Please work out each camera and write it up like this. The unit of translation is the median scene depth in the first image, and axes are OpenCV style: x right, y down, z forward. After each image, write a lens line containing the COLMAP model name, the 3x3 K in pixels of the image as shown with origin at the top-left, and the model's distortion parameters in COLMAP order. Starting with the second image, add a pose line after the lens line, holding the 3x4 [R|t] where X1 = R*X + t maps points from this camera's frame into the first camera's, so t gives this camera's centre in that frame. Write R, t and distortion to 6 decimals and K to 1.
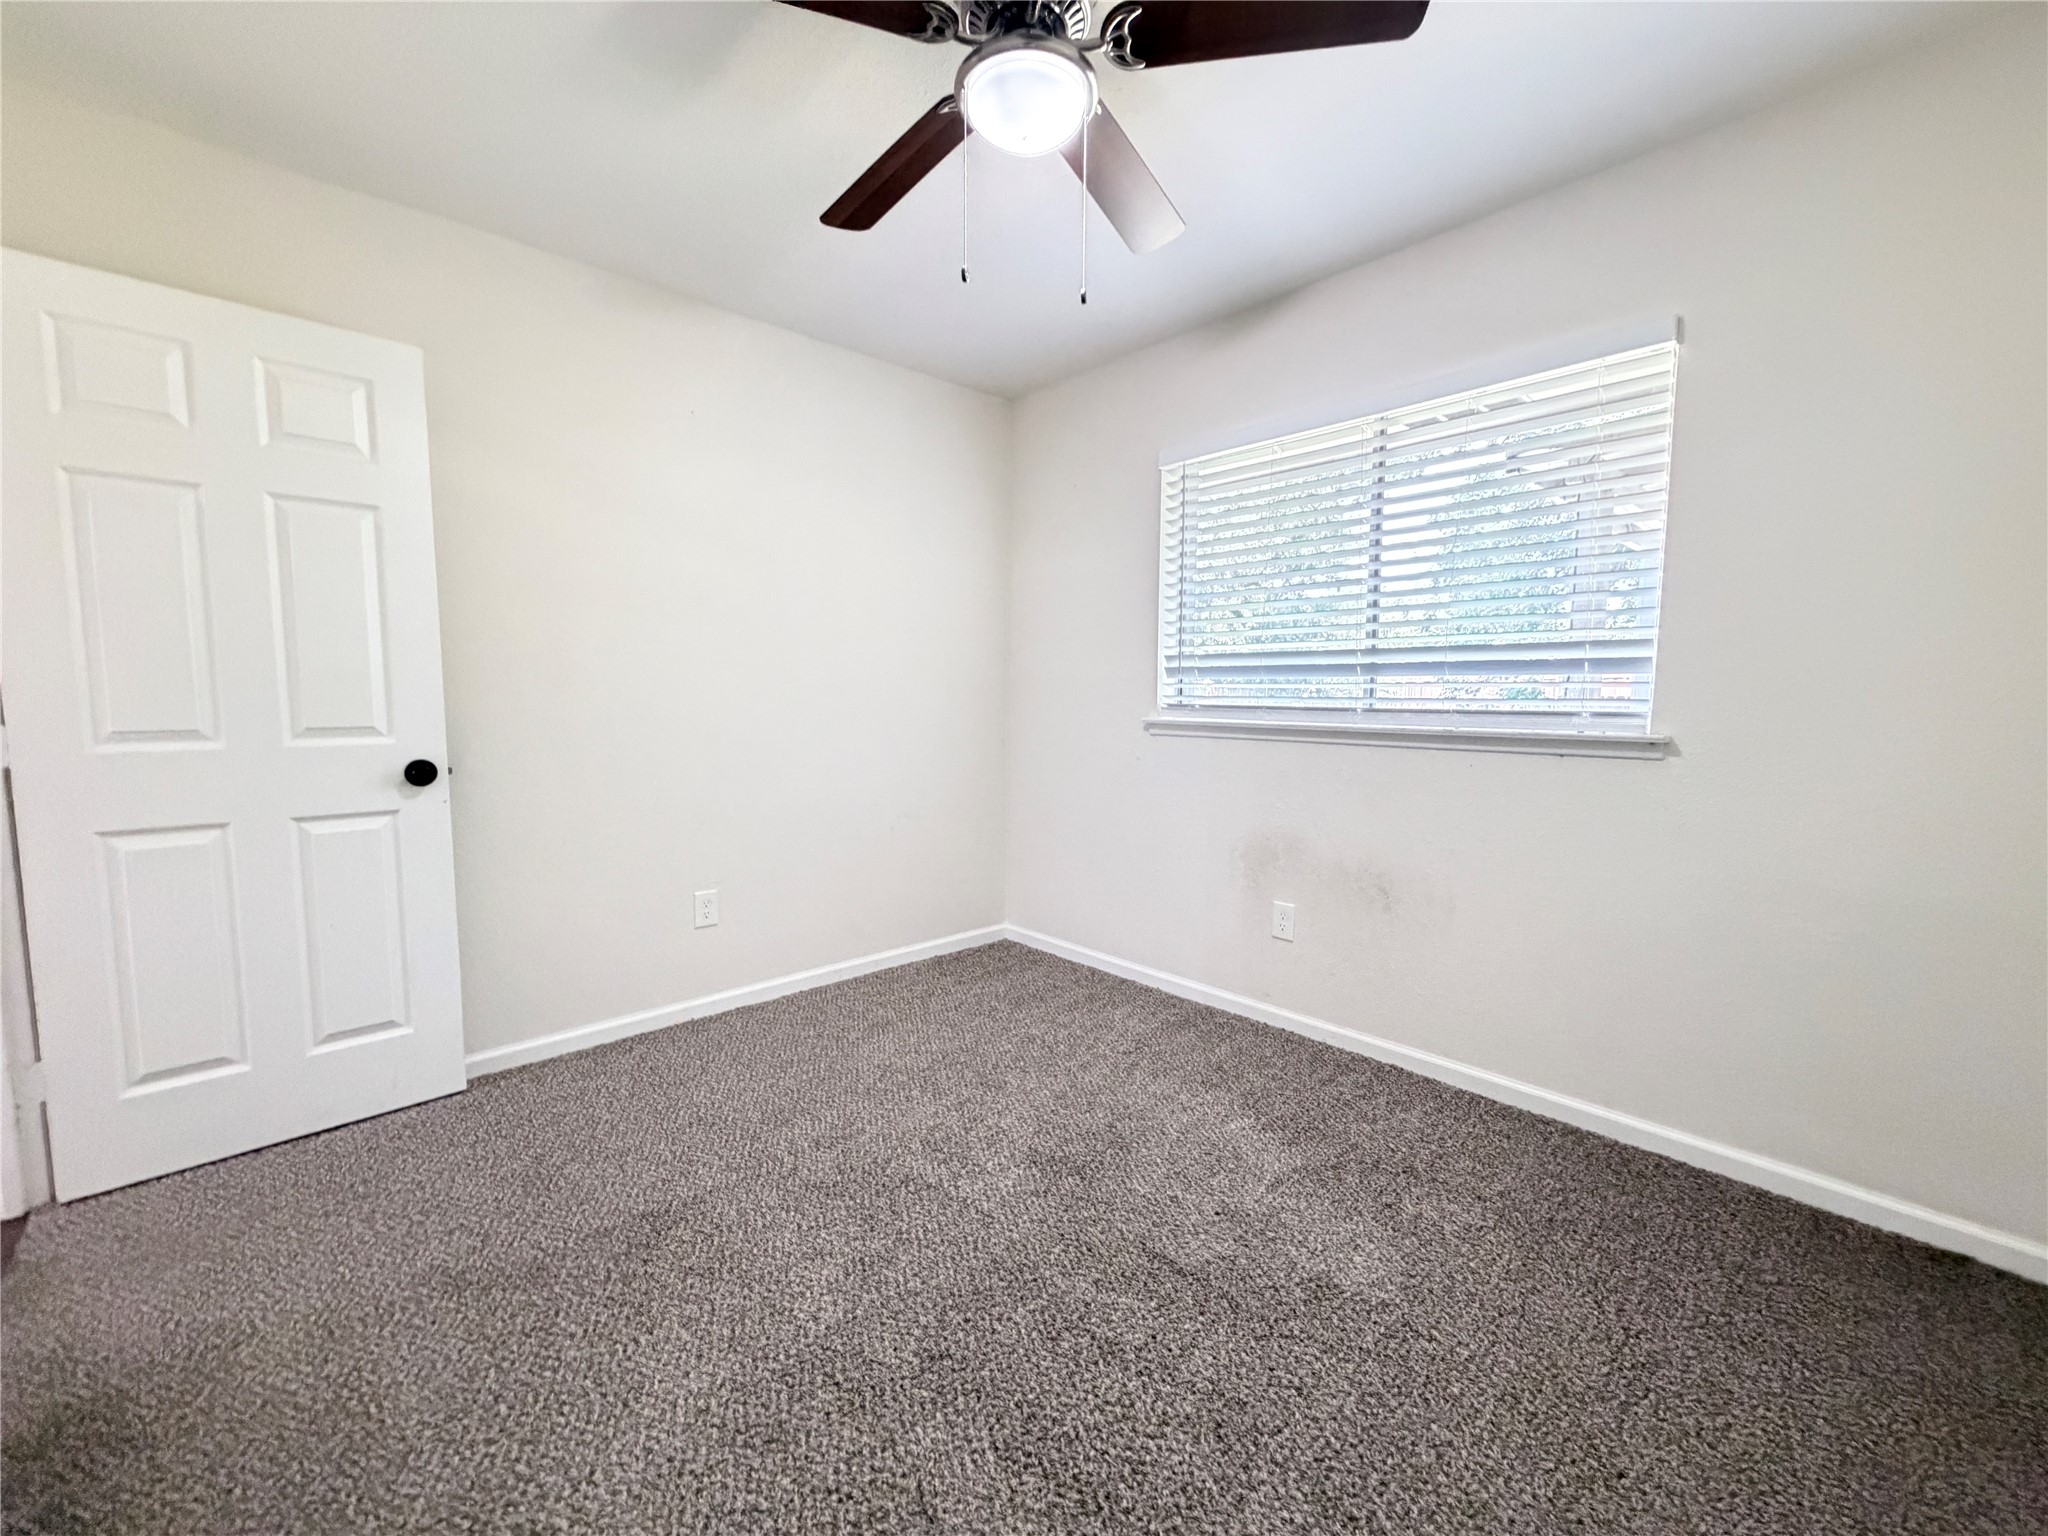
lens RADIAL K [[833.4, 0, 1024.0], [0, 833.4, 768.0], [0, 0, 1]] dist [-0.001398, -0.000182]
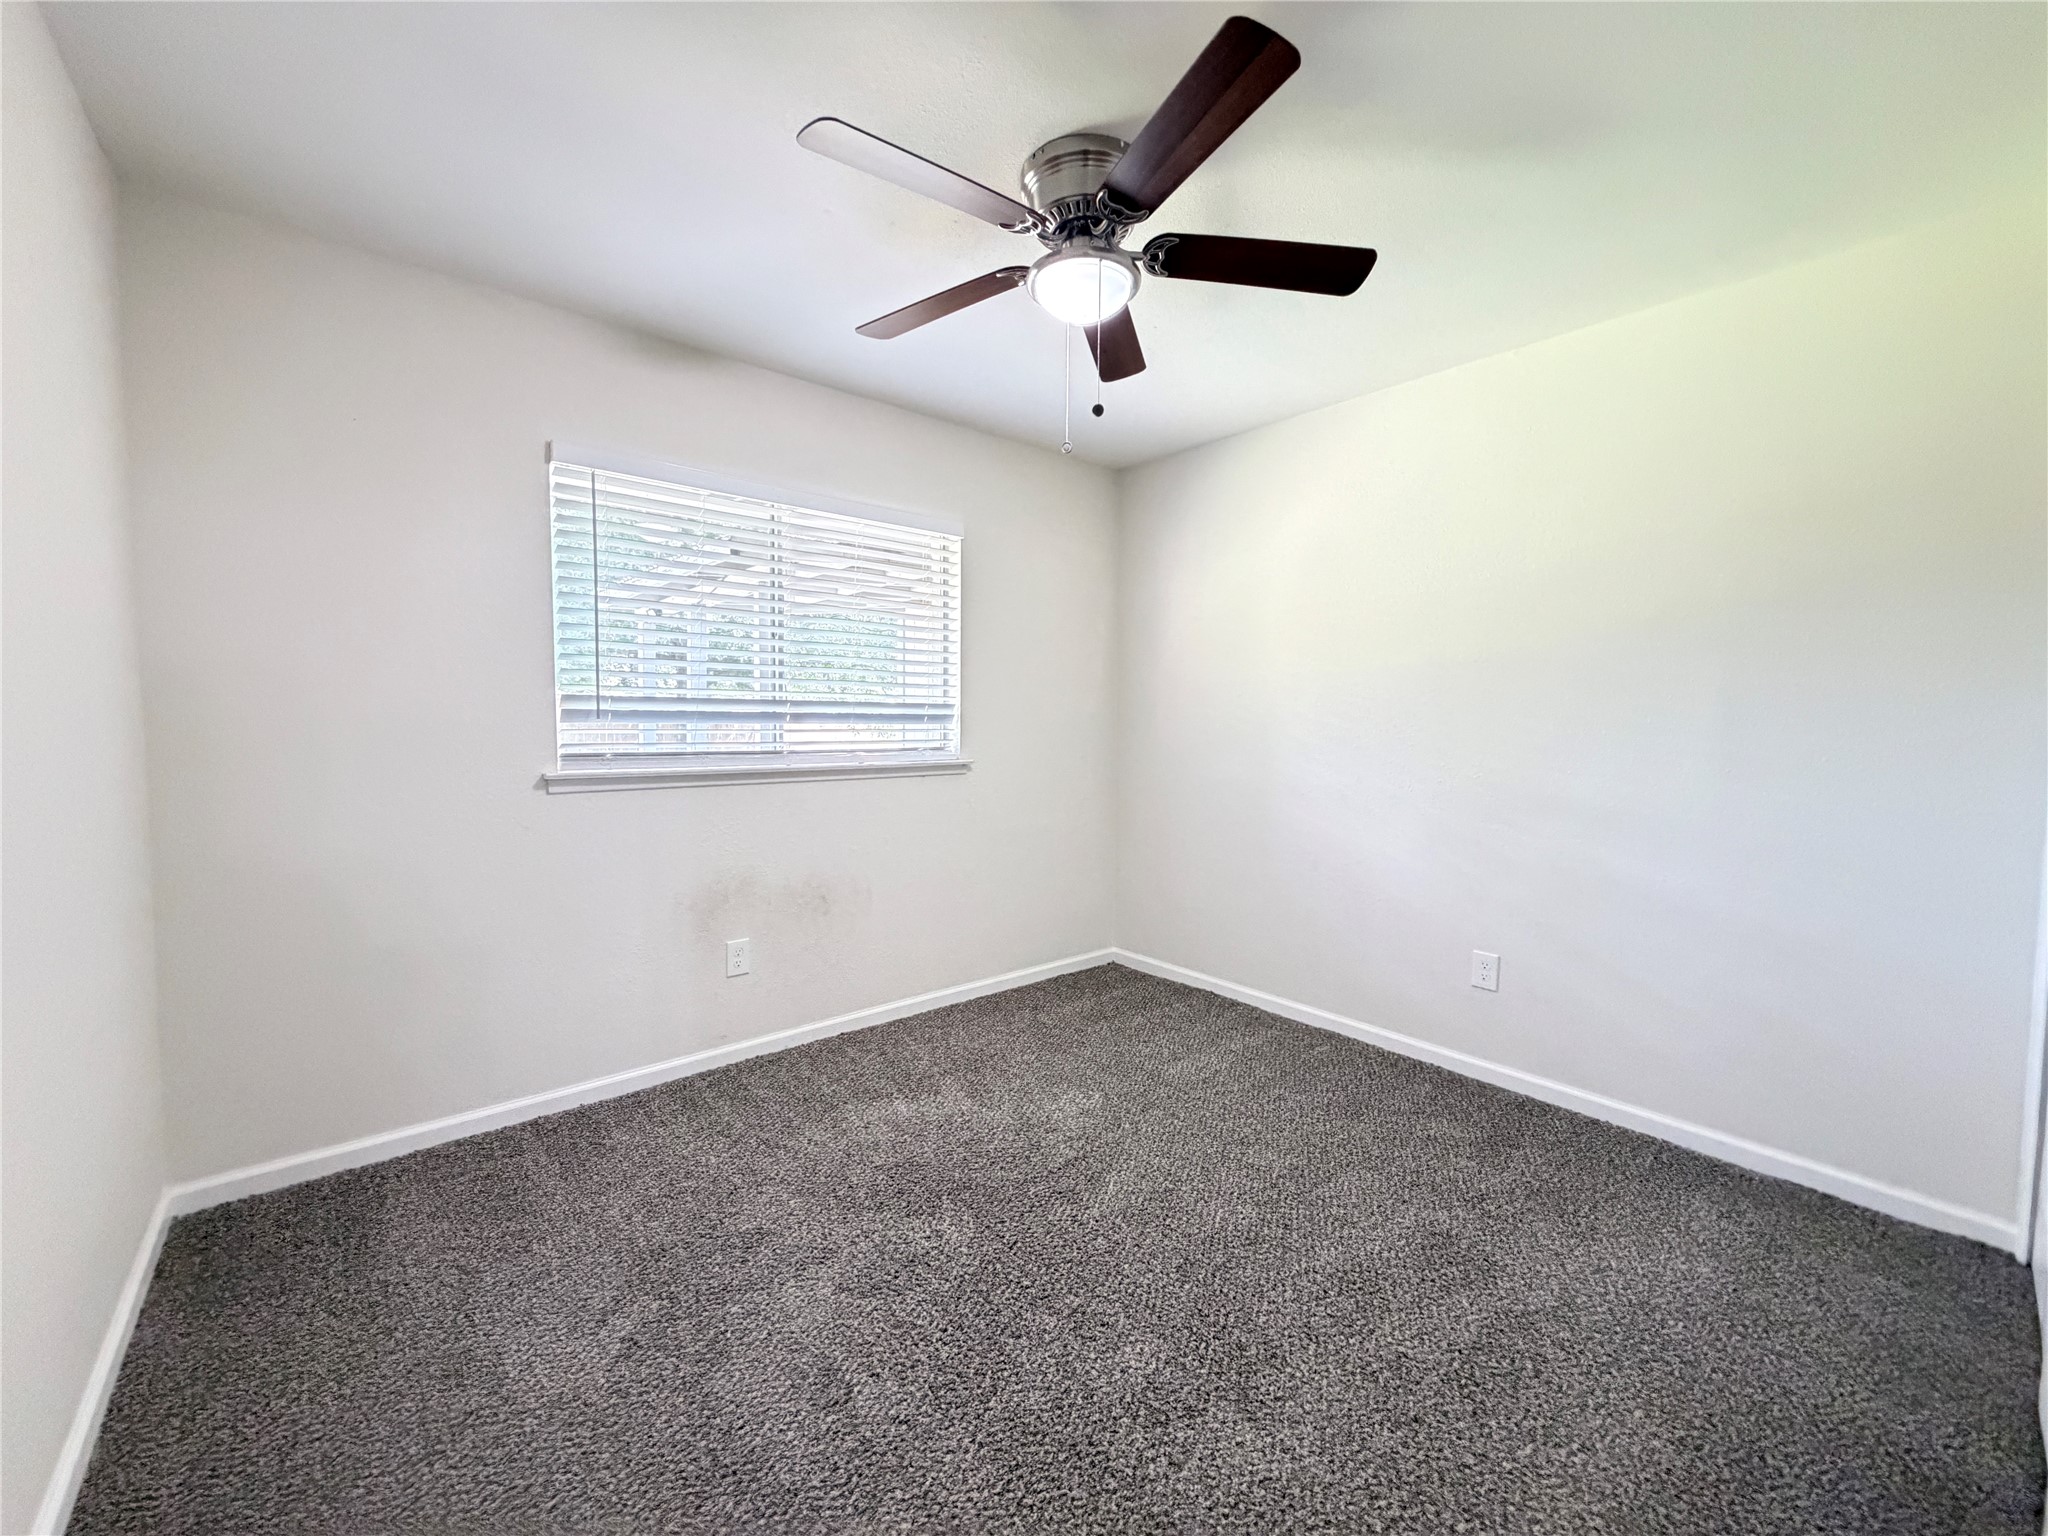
lens RADIAL K [[818.7, 0, 1020.7], [0, 818.7, 764.9], [0, 0, 1]] dist [-0.000191, -0.000212]
pose [[0.028471, -0.036581, 0.998925, -0.697645], [0.102004, 0.994220, 0.033502, -0.053140], [-0.994377, 0.100940, 0.032038, 0.598871]]
